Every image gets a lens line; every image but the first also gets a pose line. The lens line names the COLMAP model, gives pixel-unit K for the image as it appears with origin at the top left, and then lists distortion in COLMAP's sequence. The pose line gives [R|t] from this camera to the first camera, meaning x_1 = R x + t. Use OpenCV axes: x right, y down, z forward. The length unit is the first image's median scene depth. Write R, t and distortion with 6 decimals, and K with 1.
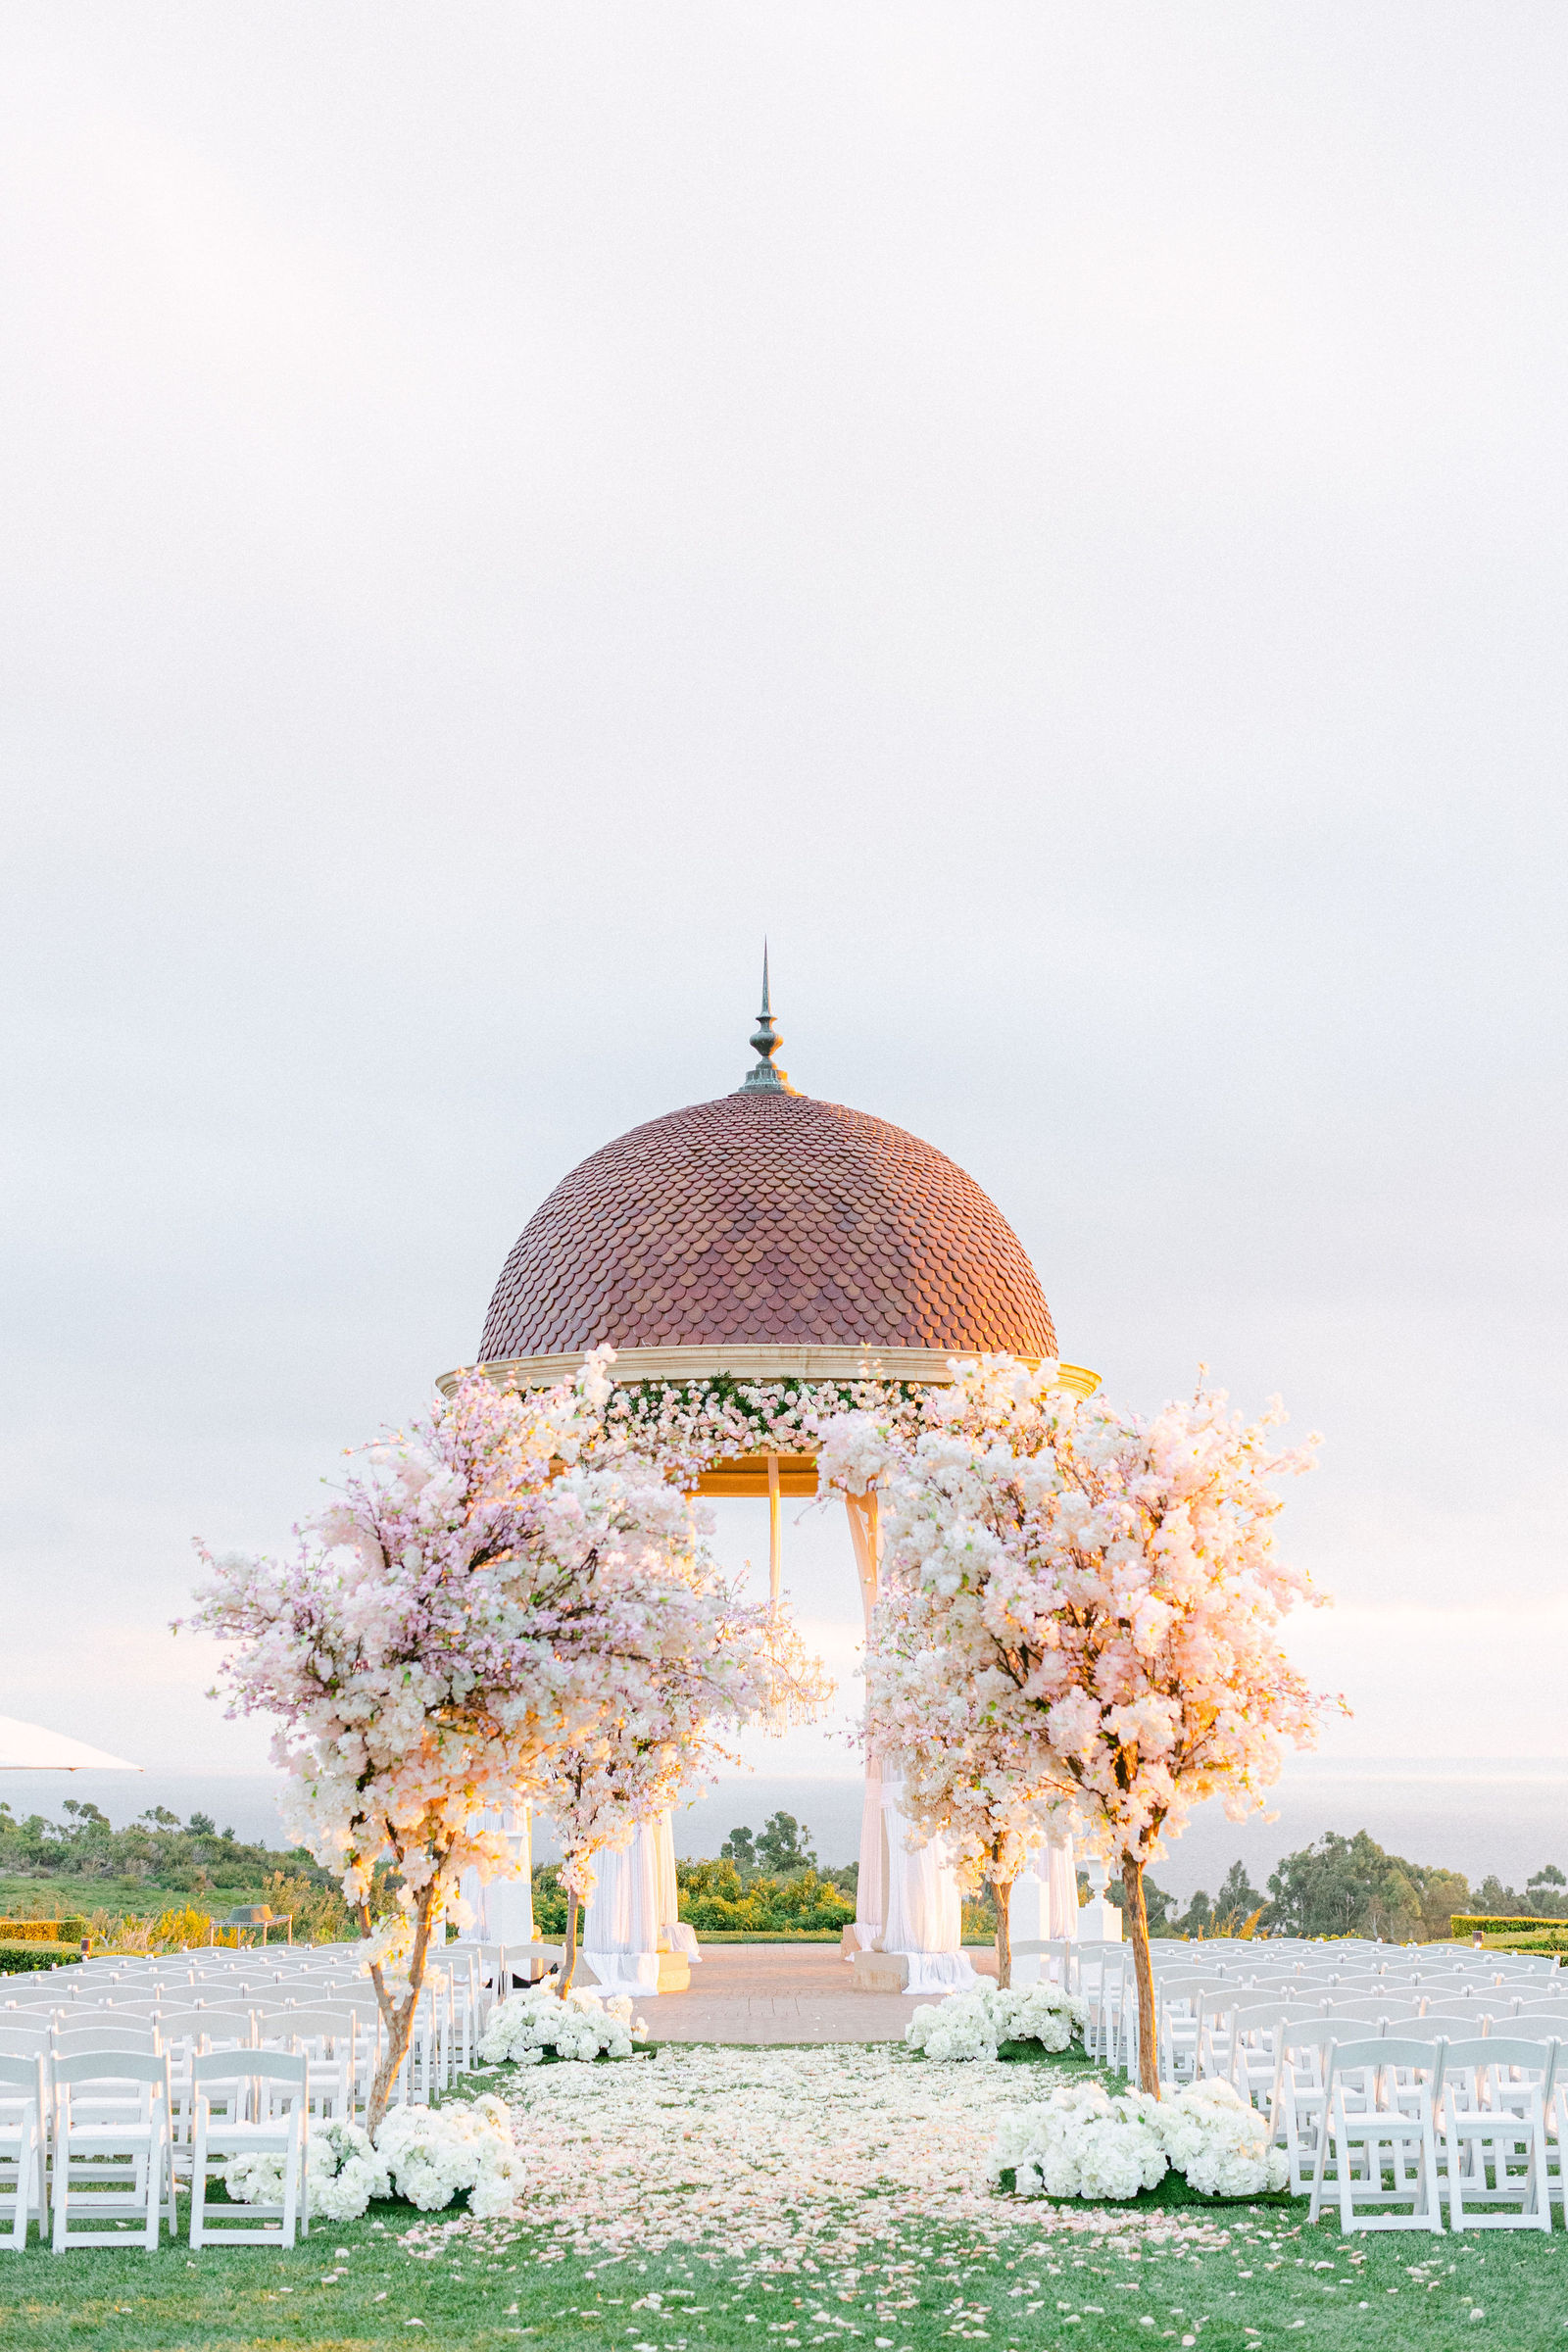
lens RADIAL K [[3410.3, 0, 747.7], [0, 3410.3, 1174.7], [0, 0, 1]] dist [0.043208, -0.035496]
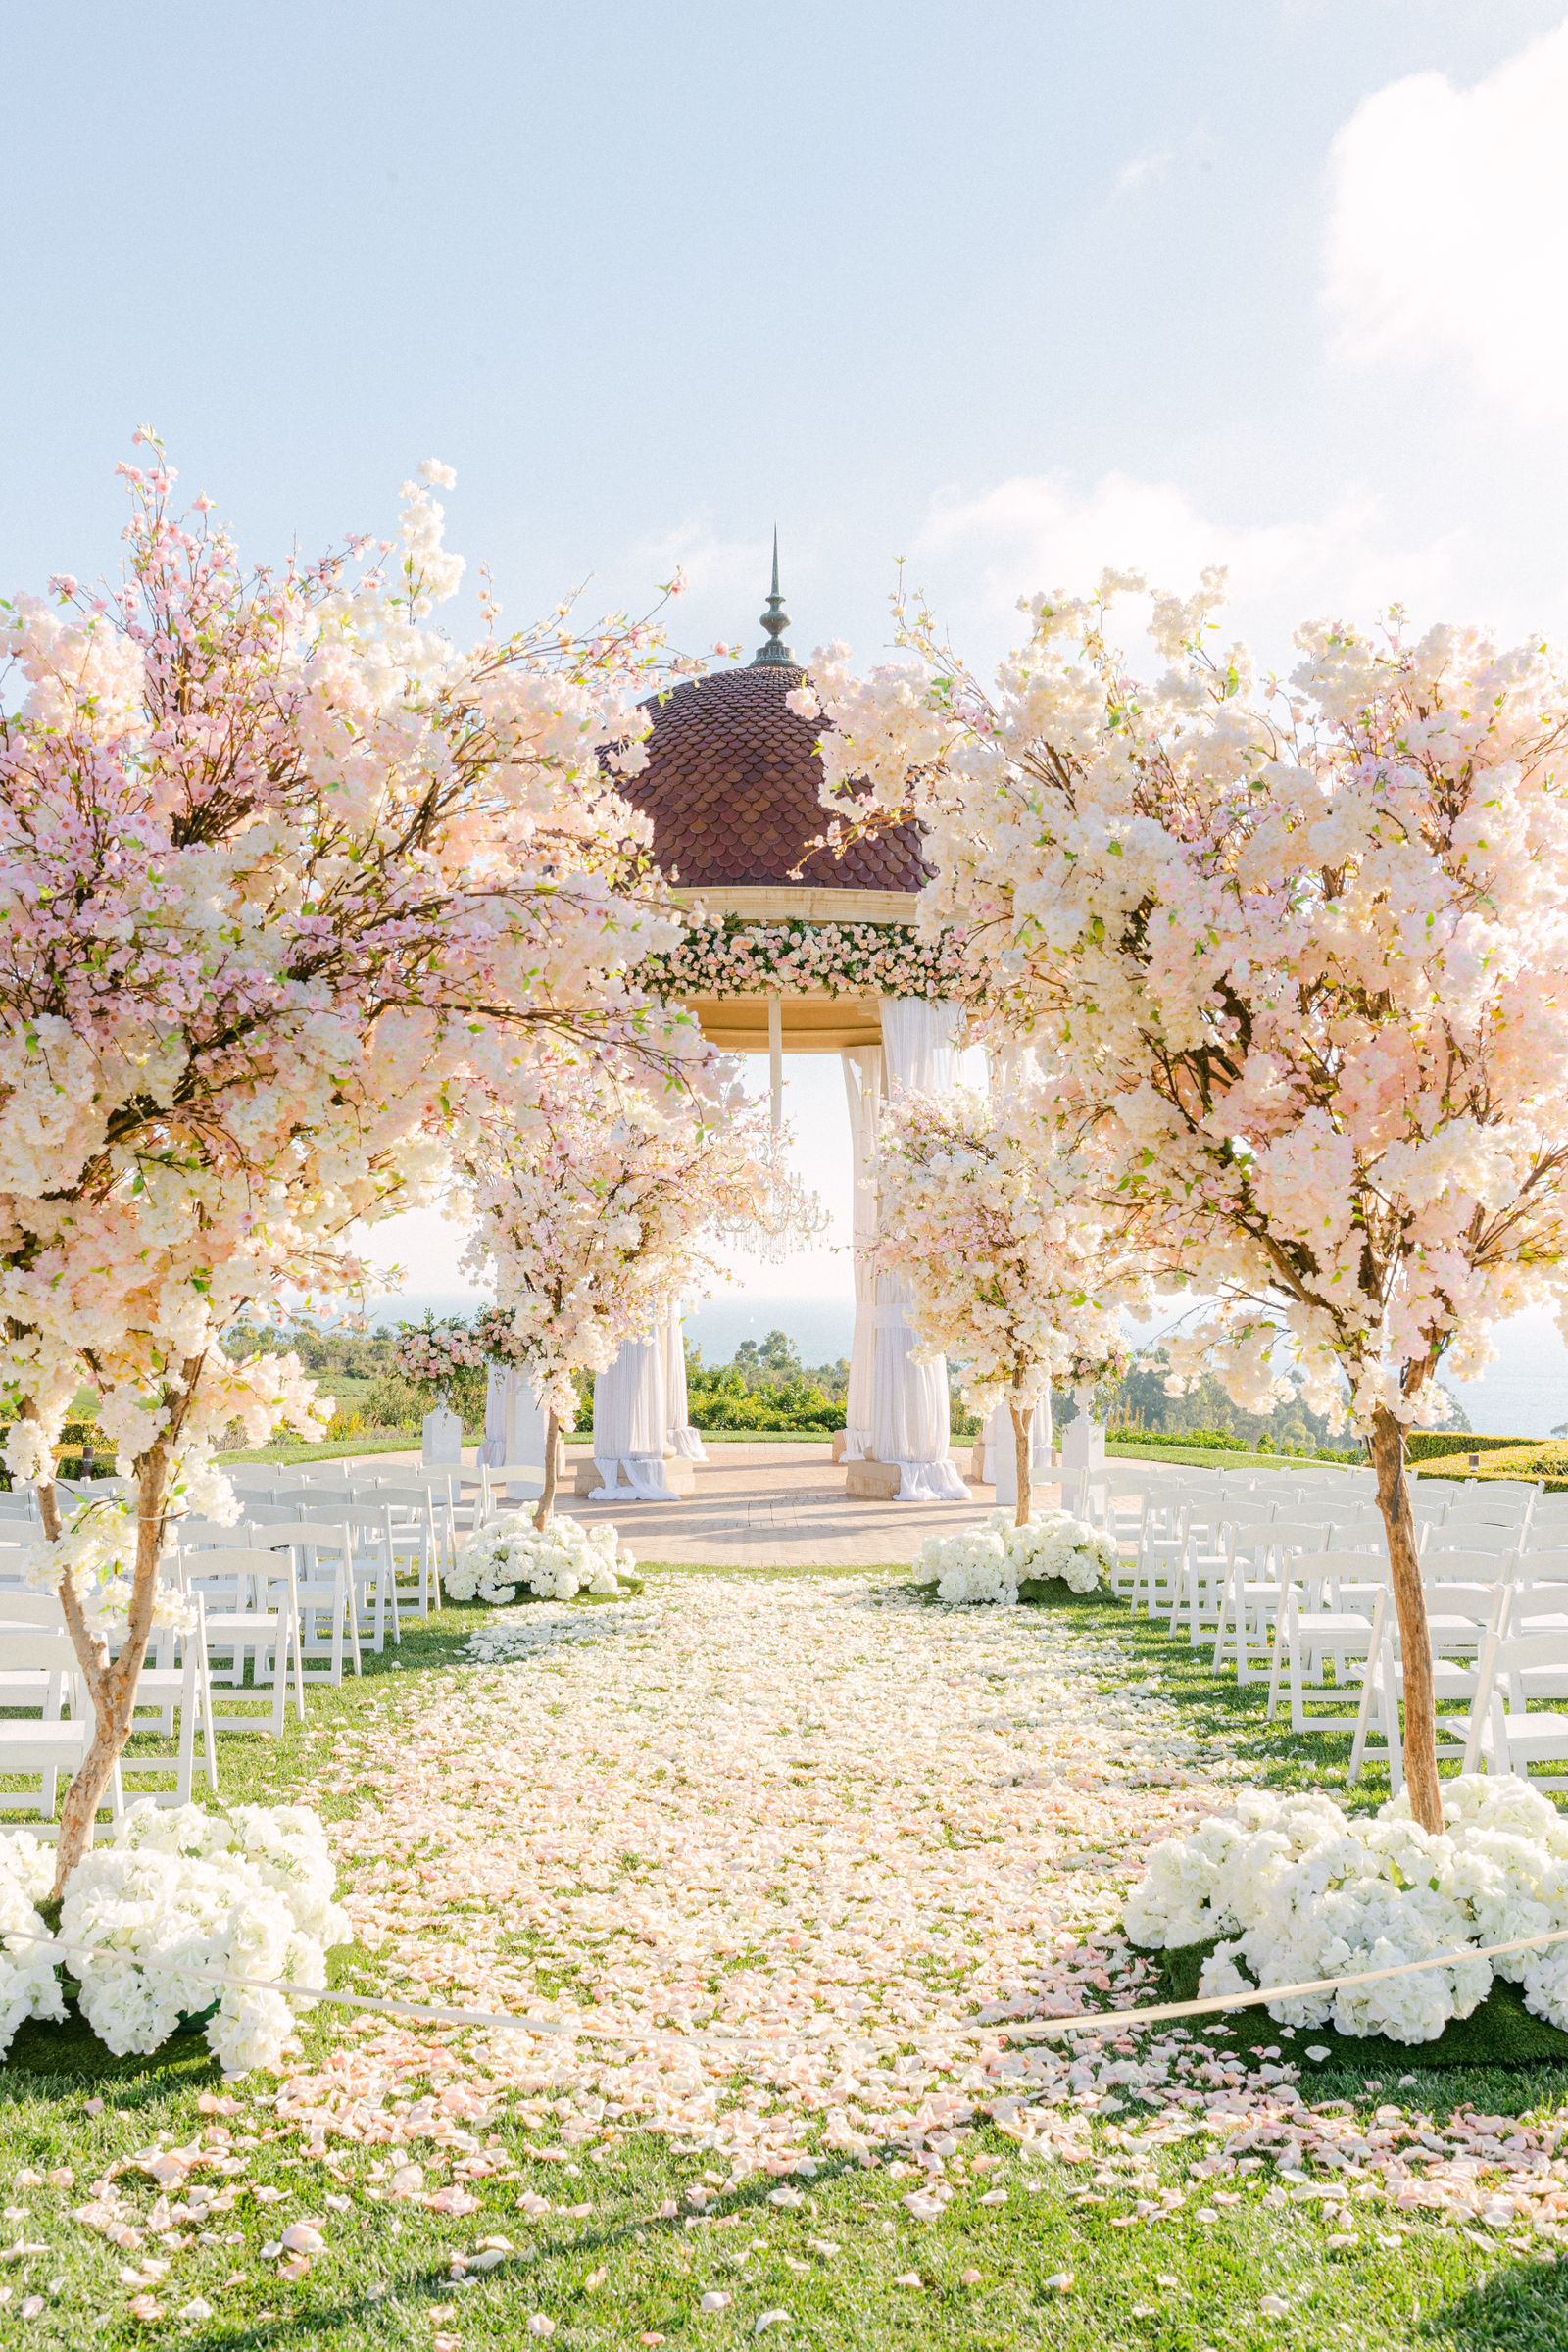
lens RADIAL K [[2304.7, 0, 765.3], [0, 2304.7, 1175.4], [0, 0, 1]] dist [0.003003, 0.007208]
pose [[0.999937, 0.010800, 0.003111, 0.002061], [-0.011088, 0.993125, 0.116528, 0.055385], [-0.001831, -0.116555, 0.993183, 0.295927]]
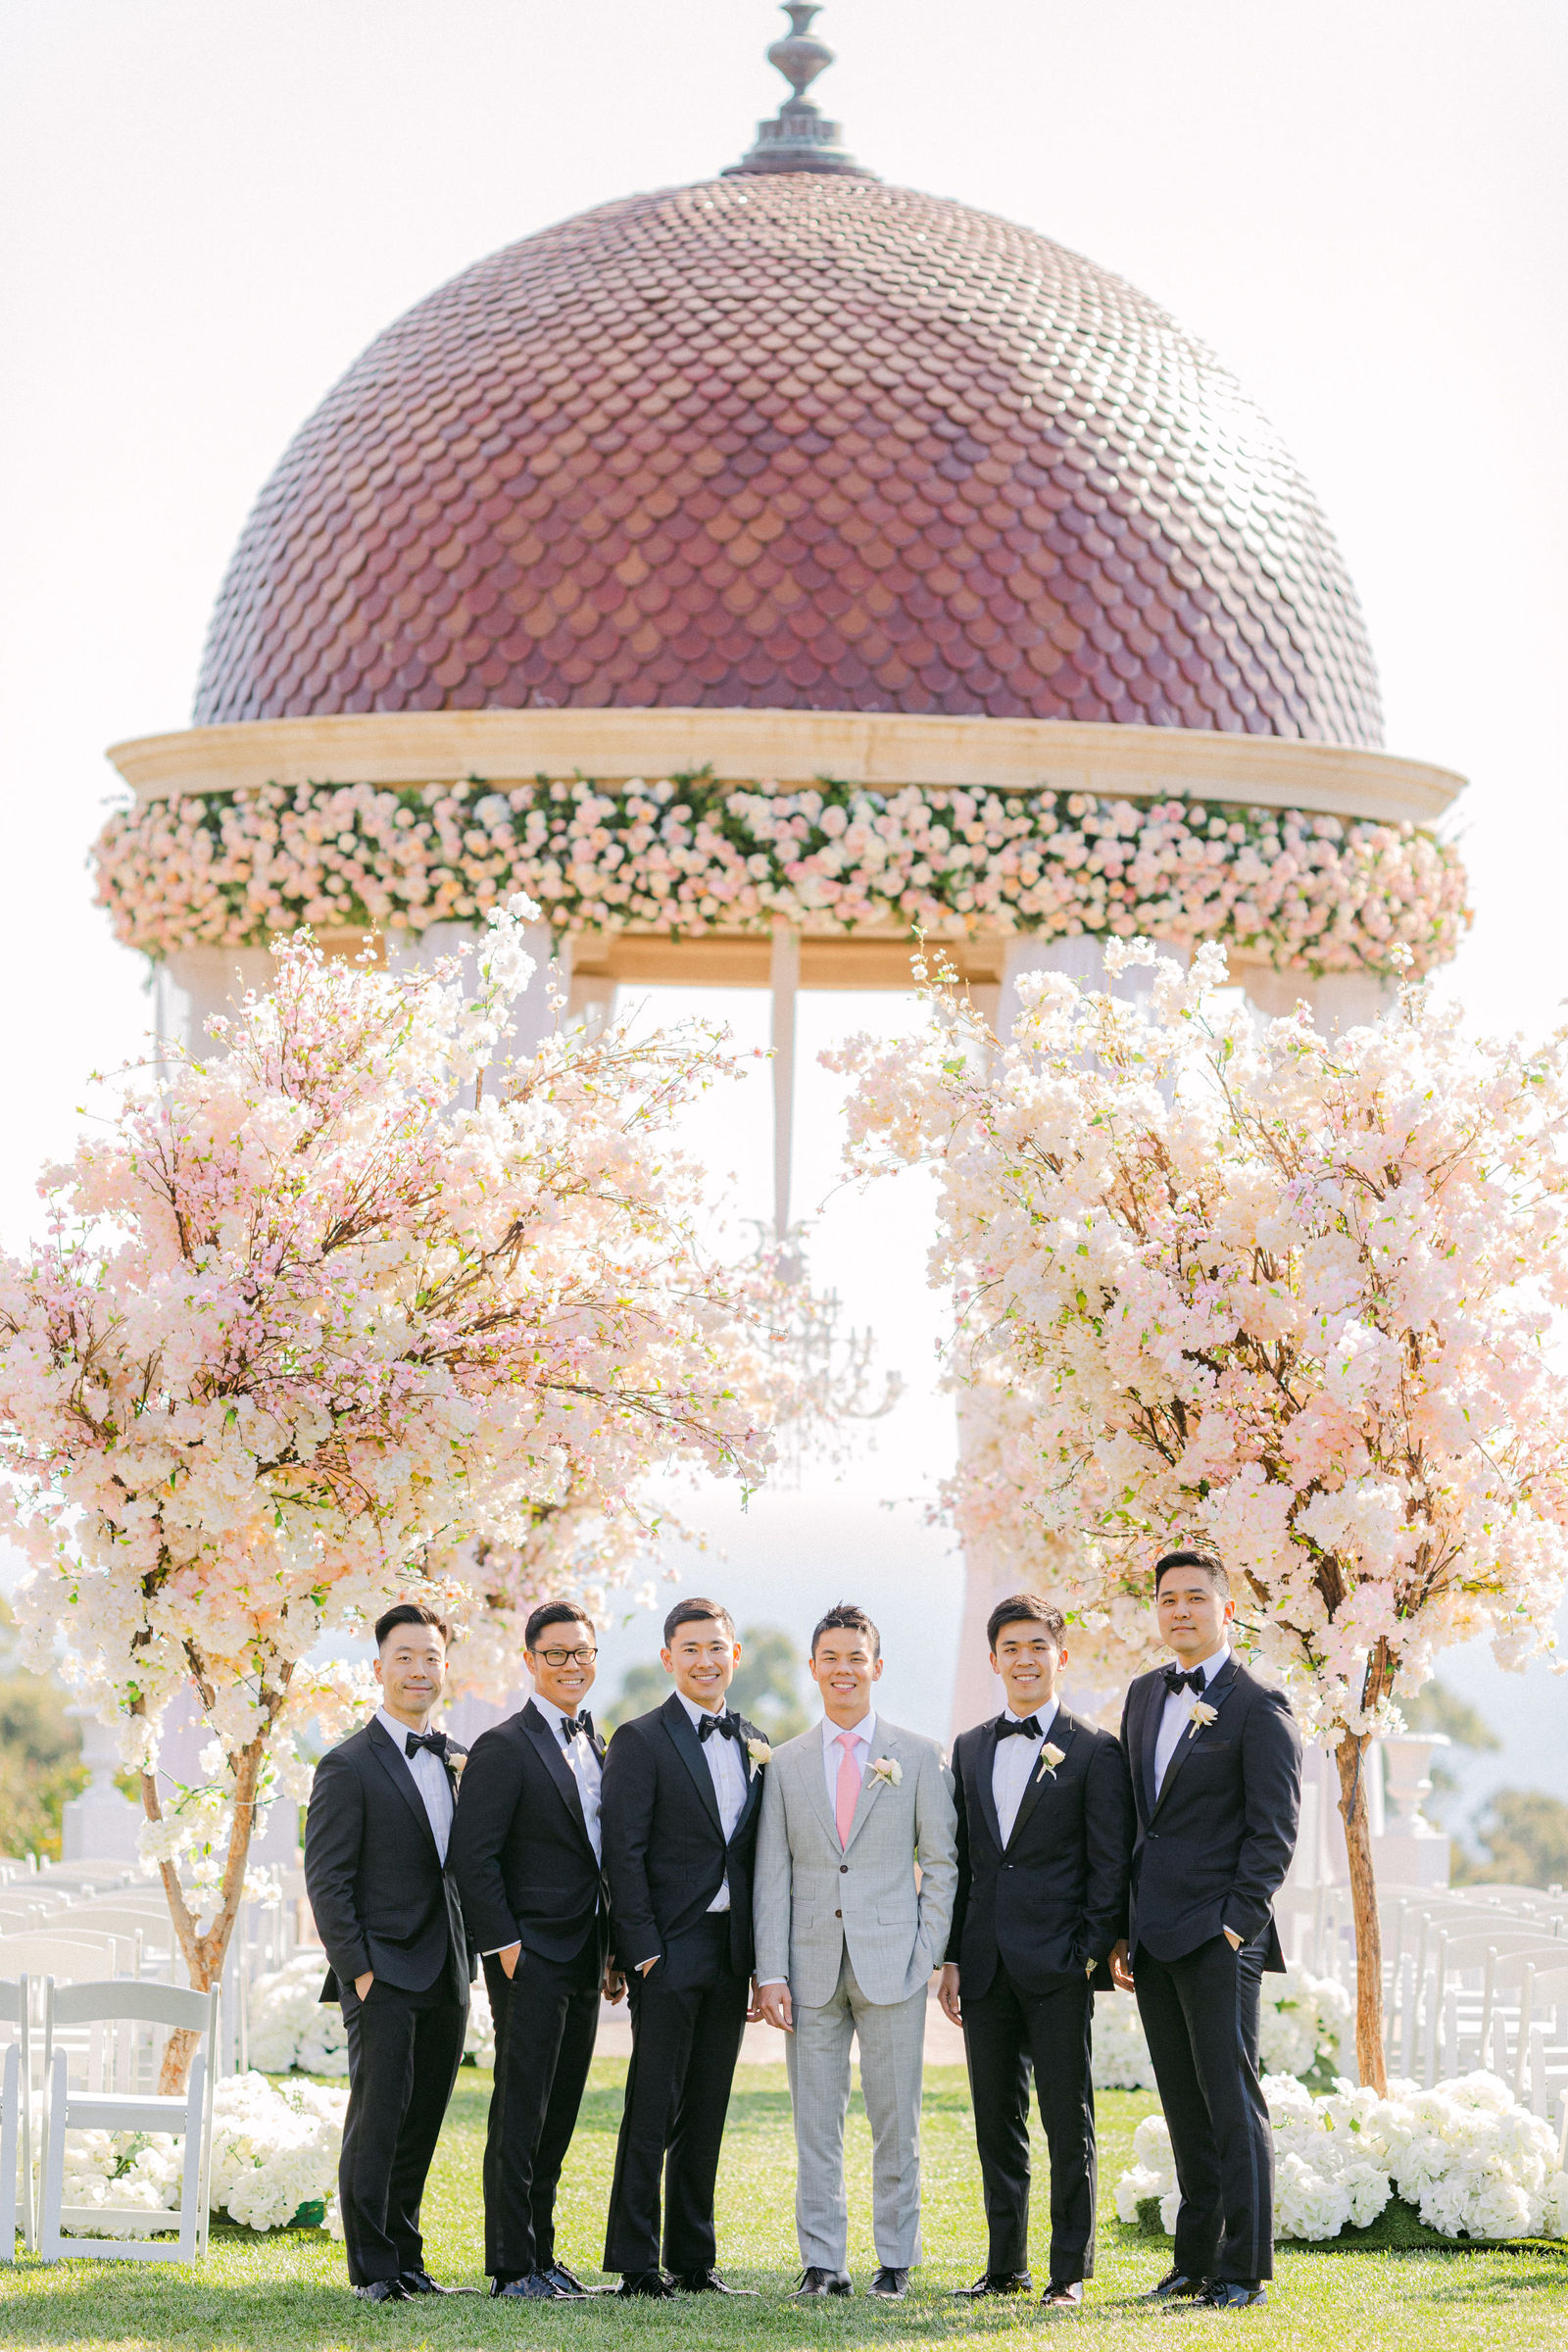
lens RADIAL K [[8898.6, 0, 784.0], [0, 8898.6, 1176.0], [0, 0, 1]] dist [0.076077, 3.307516]
pose [[0.999670, 0.023700, 0.009907, -0.006289], [-0.024811, 0.990742, 0.133471, -0.056577], [-0.006652, -0.133672, 0.991003, -0.295119]]
